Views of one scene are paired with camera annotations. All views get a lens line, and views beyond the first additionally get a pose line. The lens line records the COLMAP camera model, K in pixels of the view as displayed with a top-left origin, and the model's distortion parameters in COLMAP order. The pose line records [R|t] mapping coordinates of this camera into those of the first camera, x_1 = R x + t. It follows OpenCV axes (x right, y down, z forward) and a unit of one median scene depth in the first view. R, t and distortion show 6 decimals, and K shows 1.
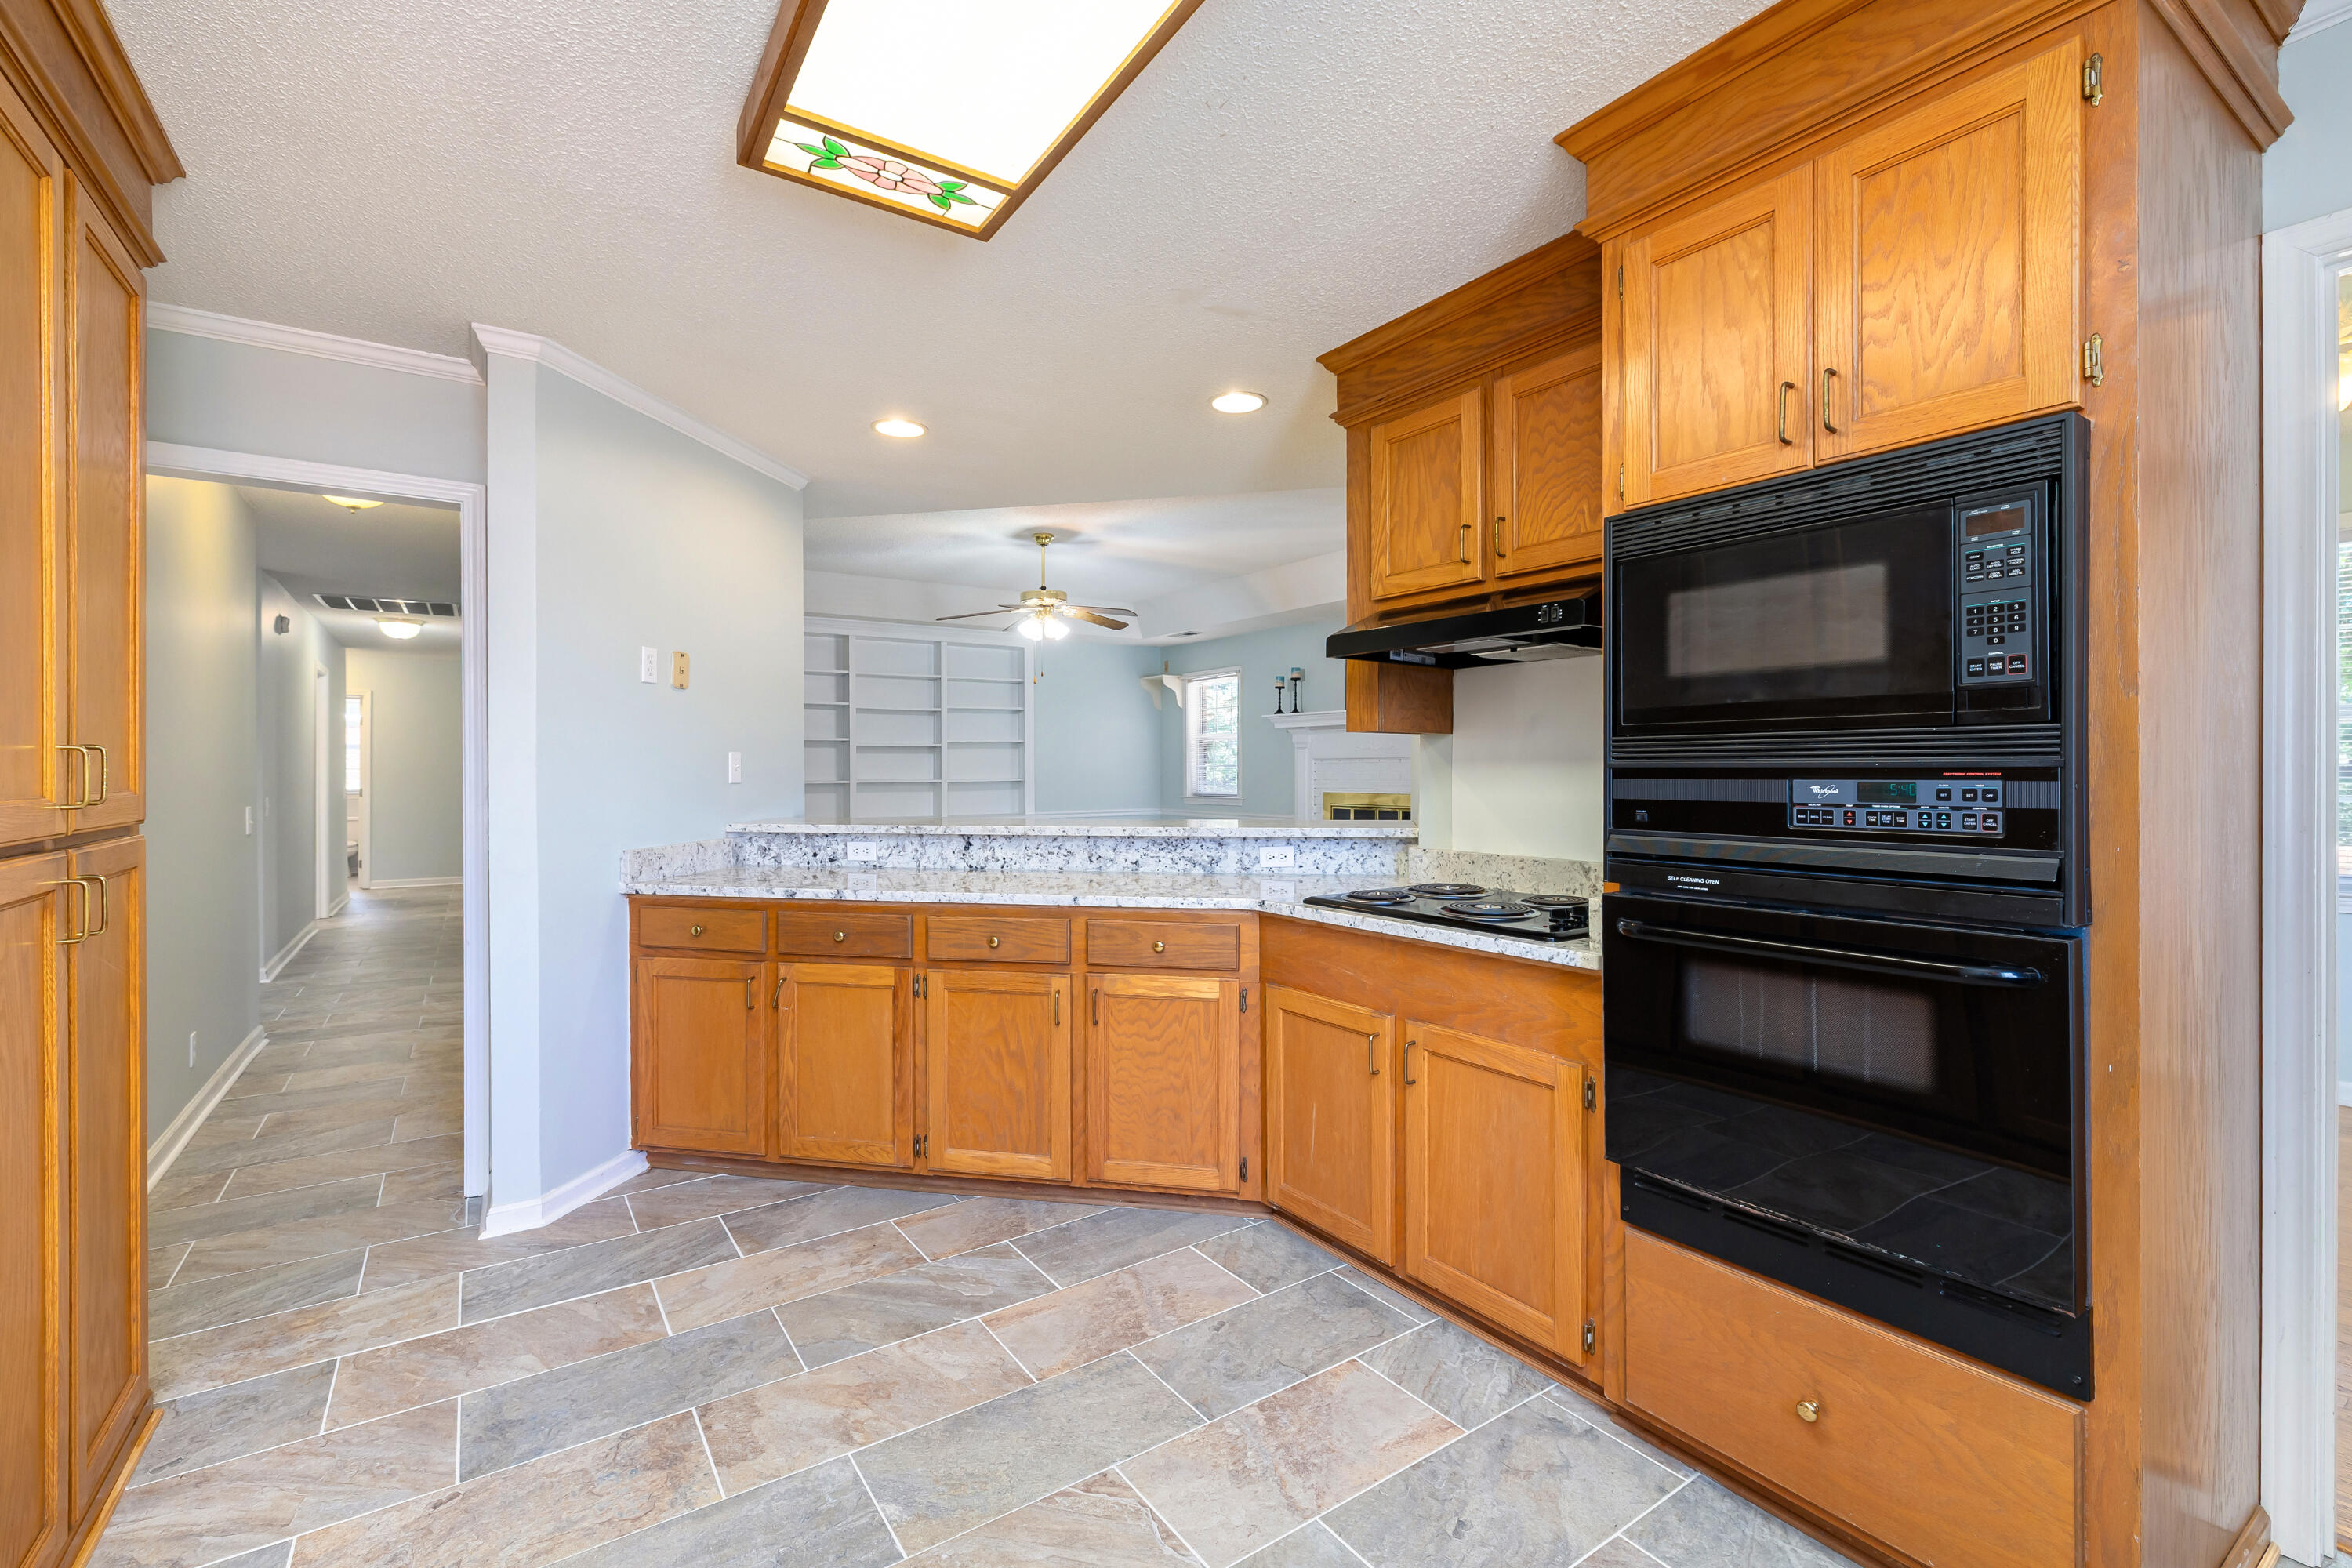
lens RADIAL K [[1024.7, 0, 1173.2], [0, 1024.7, 763.8], [0, 0, 1]] dist [-0.003942, -0.001312]
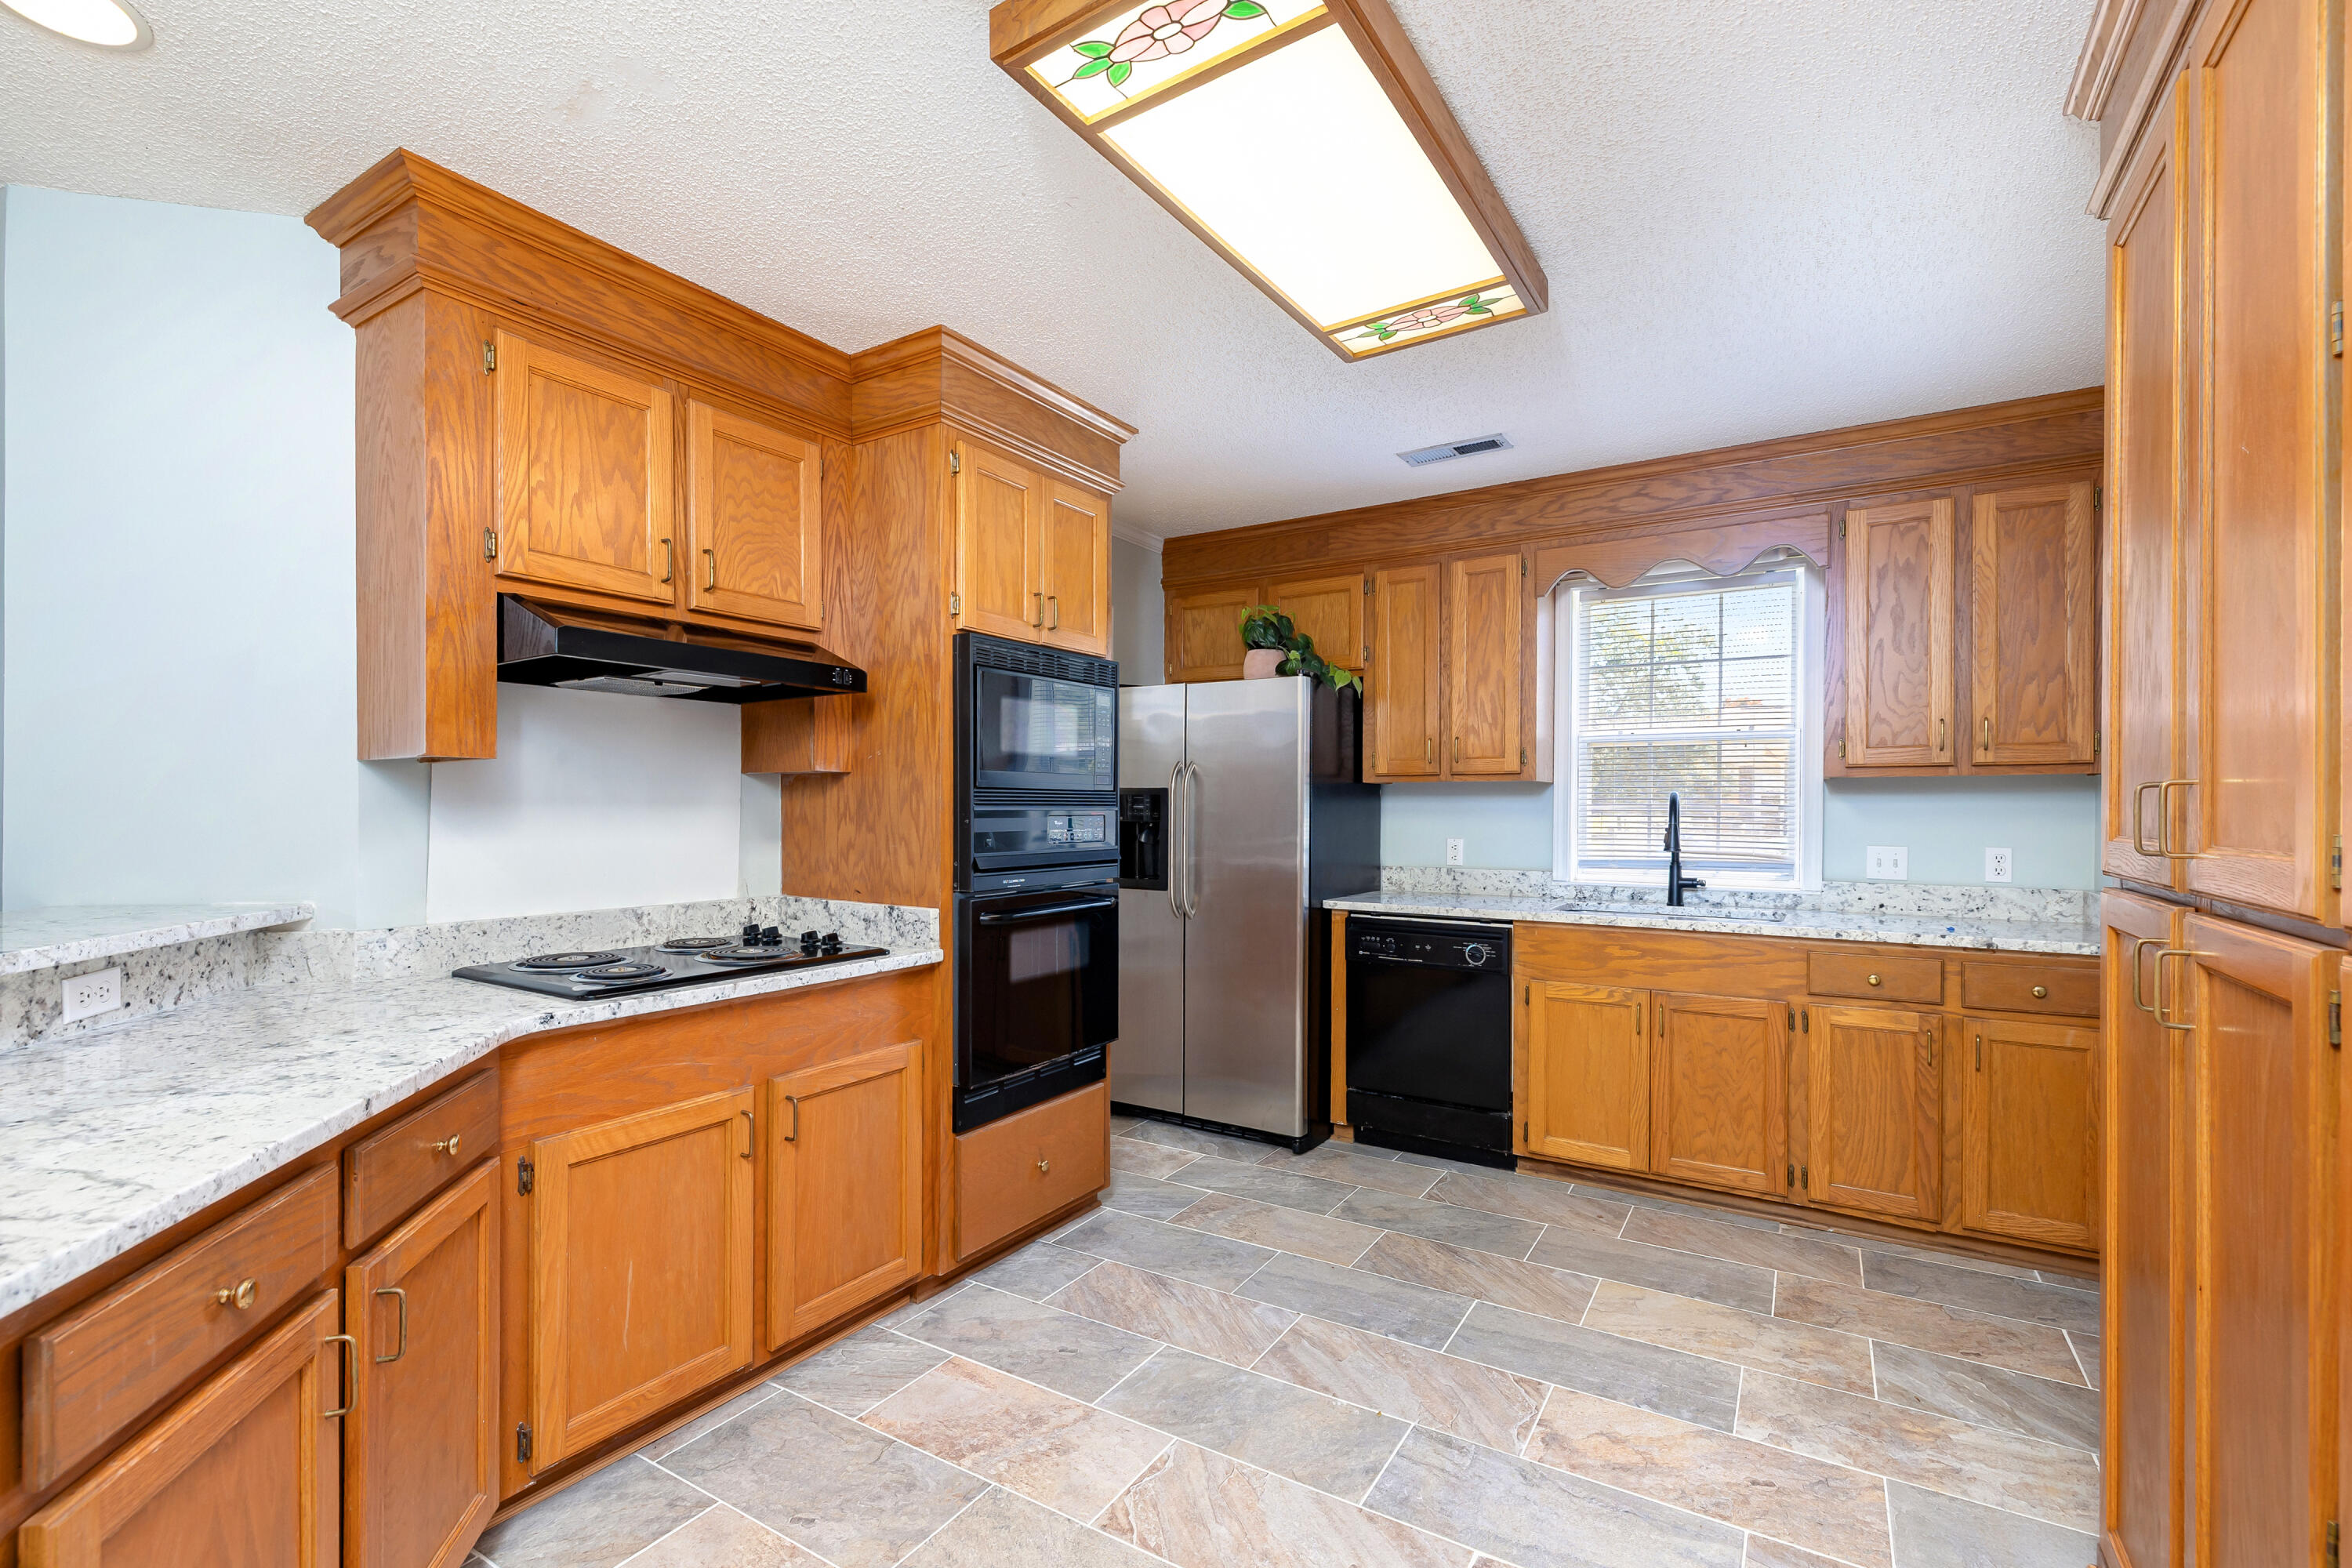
lens RADIAL K [[1024.7, 0, 1180.5], [0, 1024.7, 808.4], [0, 0, 1]] dist [-0.003942, -0.001312]
pose [[-0.404959, 0.003095, 0.914330, -0.773992], [-0.001673, 0.999990, -0.004126, 0.005664], [-0.914333, -0.003201, -0.404949, 1.031642]]
